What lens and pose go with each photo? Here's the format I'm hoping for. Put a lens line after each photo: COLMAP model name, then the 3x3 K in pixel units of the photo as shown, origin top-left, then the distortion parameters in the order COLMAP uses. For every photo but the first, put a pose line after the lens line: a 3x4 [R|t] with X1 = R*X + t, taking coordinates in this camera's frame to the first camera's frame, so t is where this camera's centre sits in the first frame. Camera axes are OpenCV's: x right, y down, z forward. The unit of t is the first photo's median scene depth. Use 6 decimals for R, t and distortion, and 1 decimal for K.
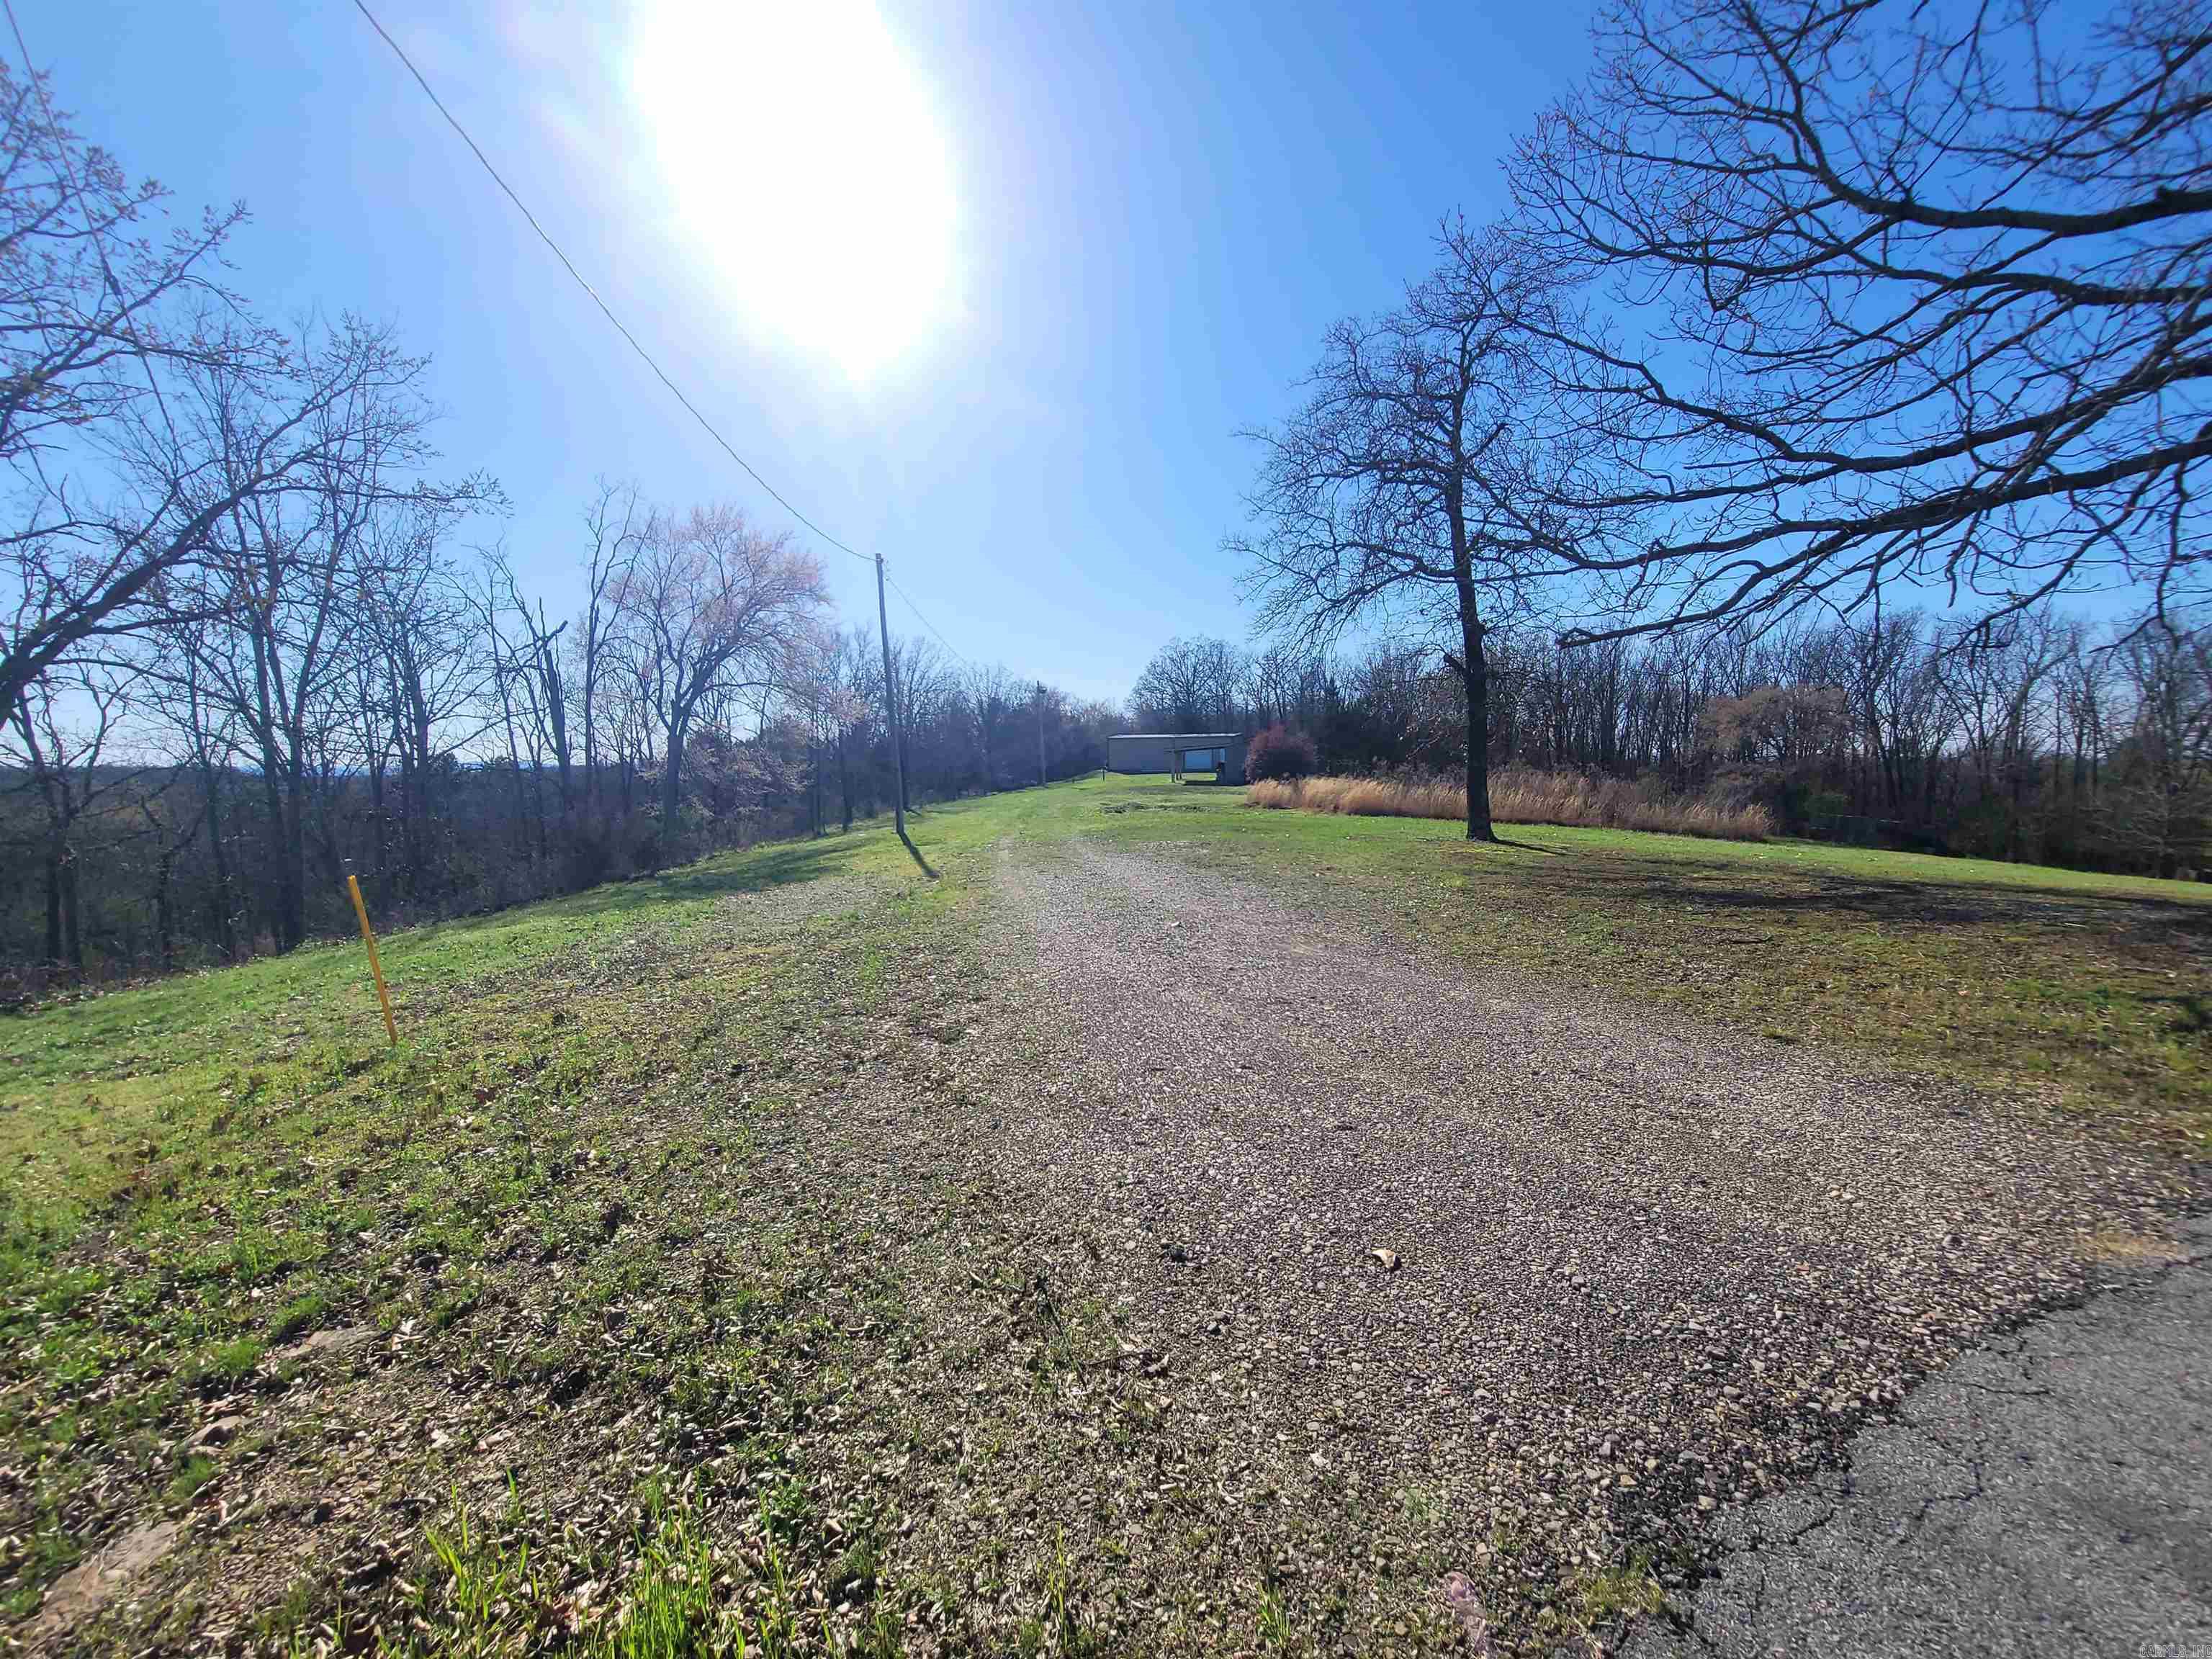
lens RADIAL K [[907.0, 0, 1118.1], [0, 907.0, 834.2], [0, 0, 1]] dist [-0.001427, 0.000666]
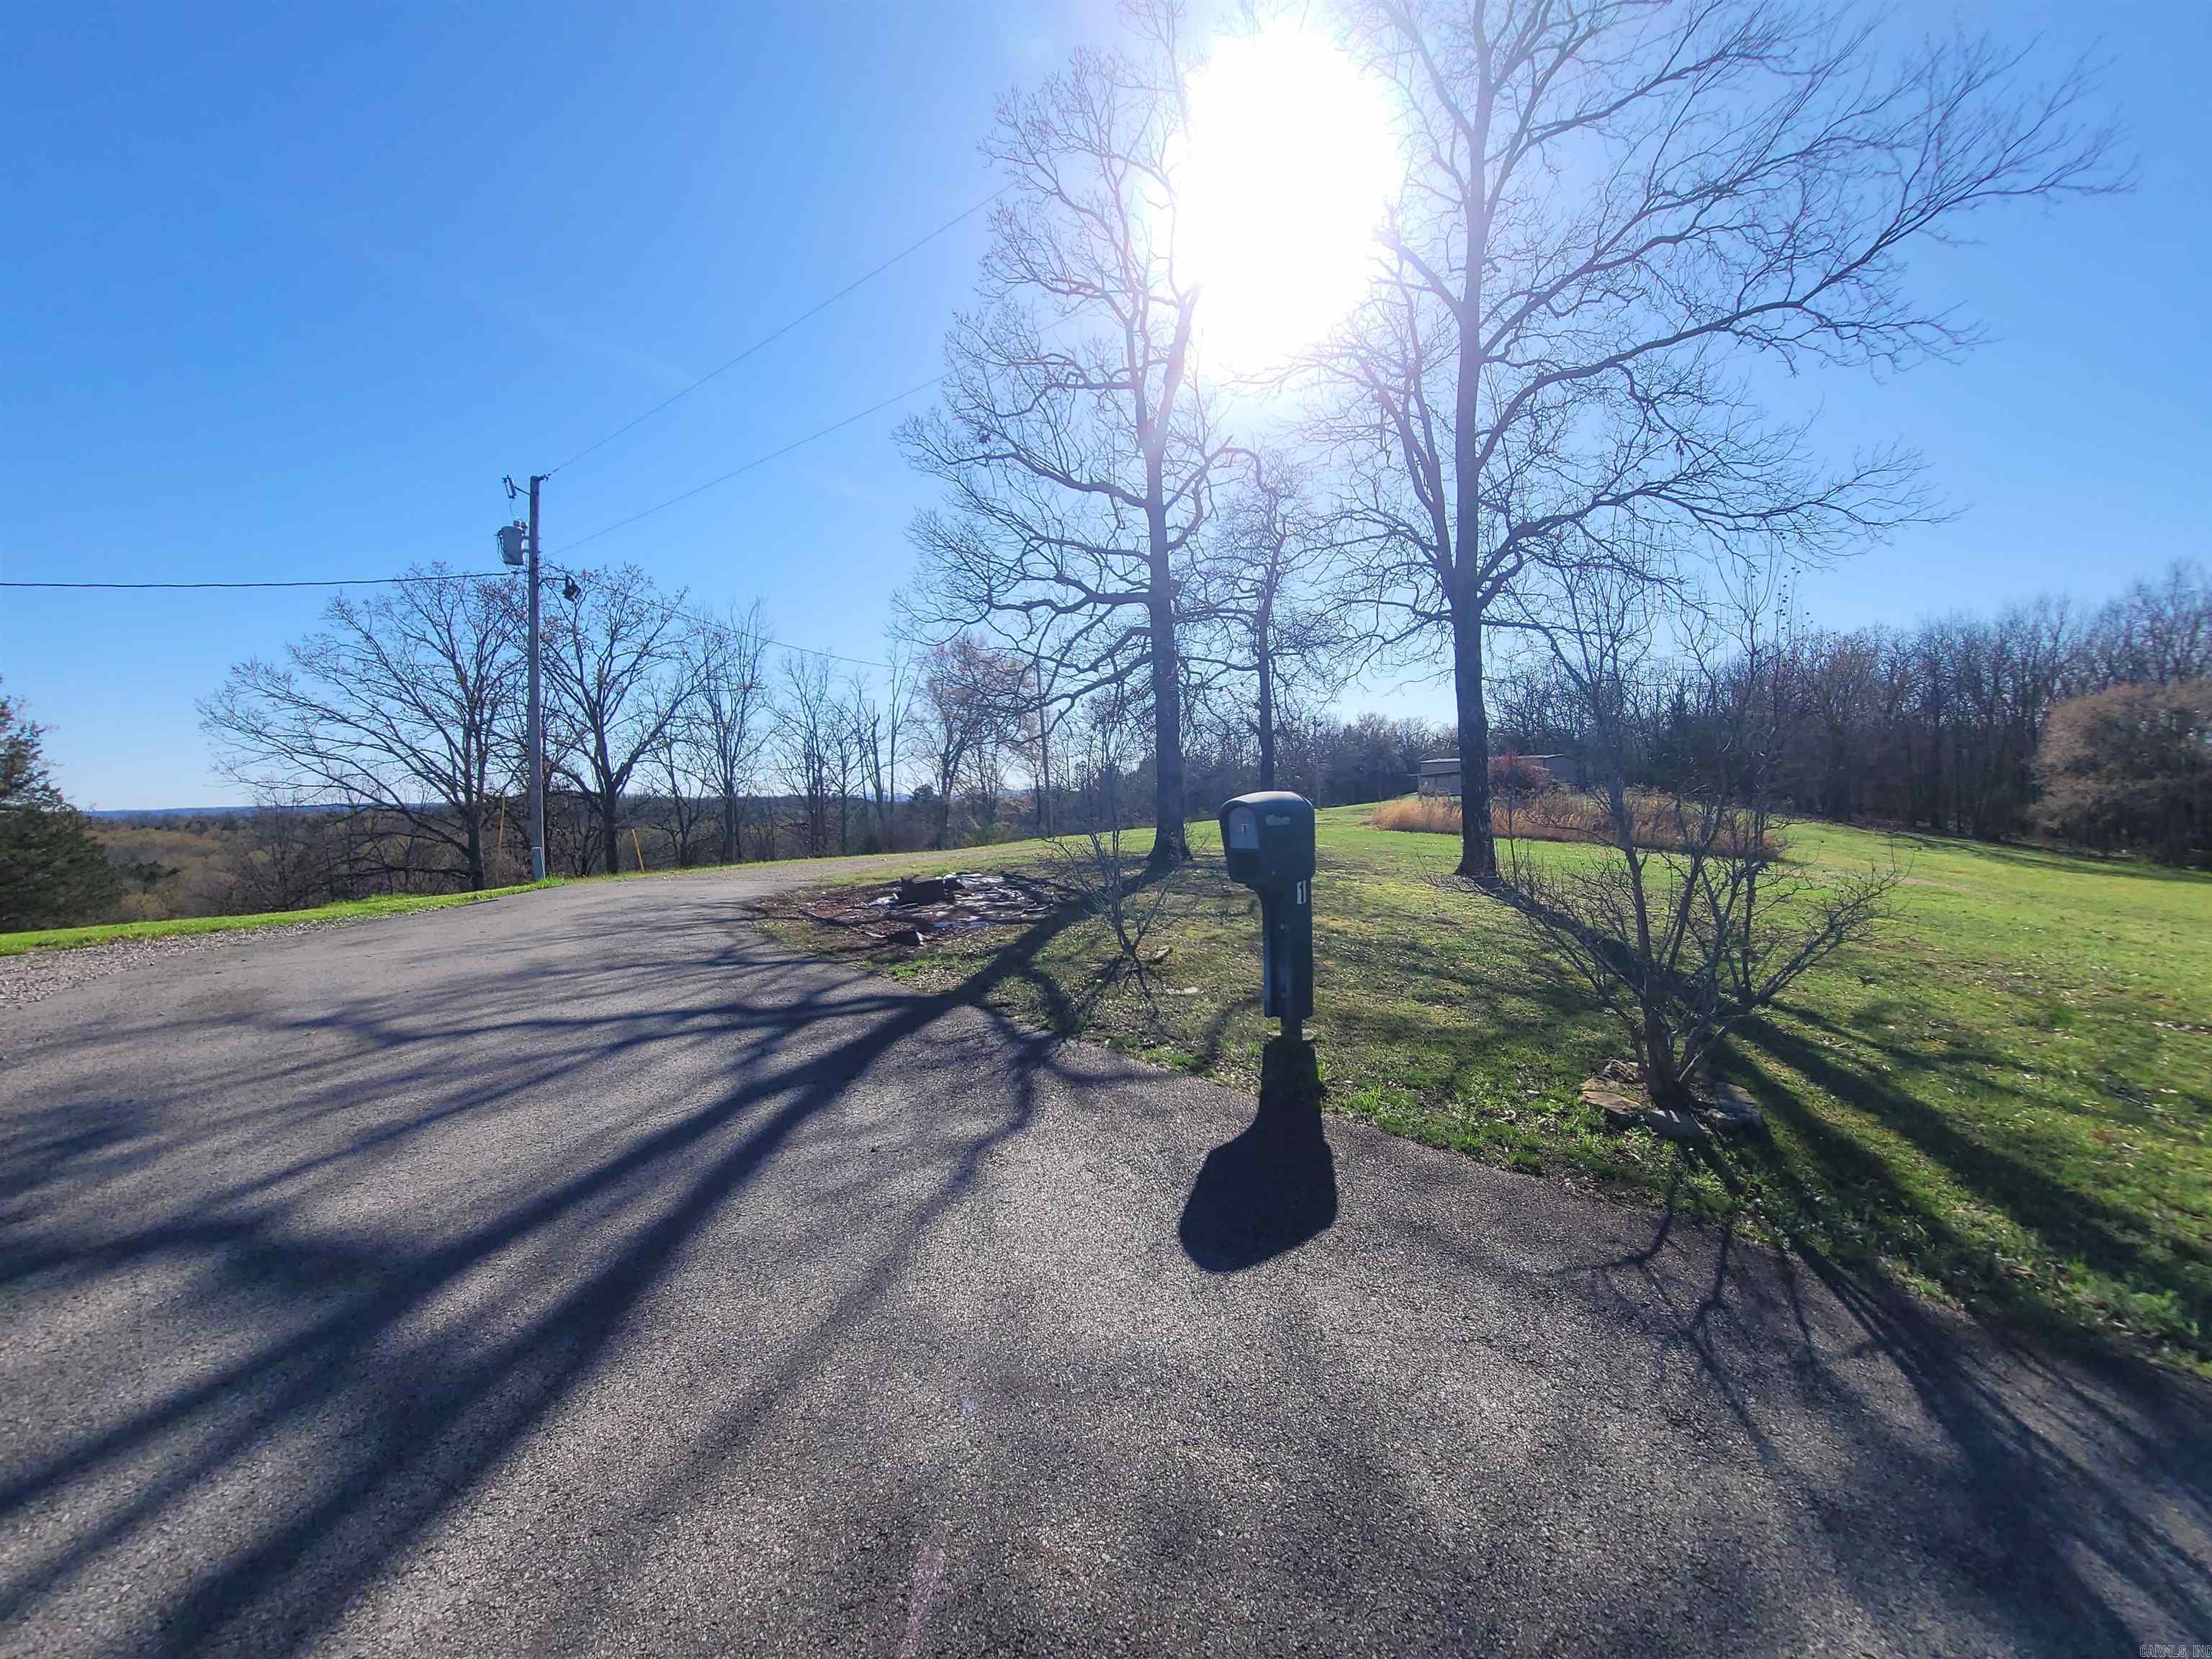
lens RADIAL K [[907.0, 0, 1118.1], [0, 907.0, 834.2], [0, 0, 1]] dist [-0.001427, 0.000666]
pose [[0.883275, 0.014460, -0.468631, 2.535596], [-0.025367, 0.999534, -0.016971, 0.067063], [0.468168, 0.026877, 0.883231, -1.335648]]
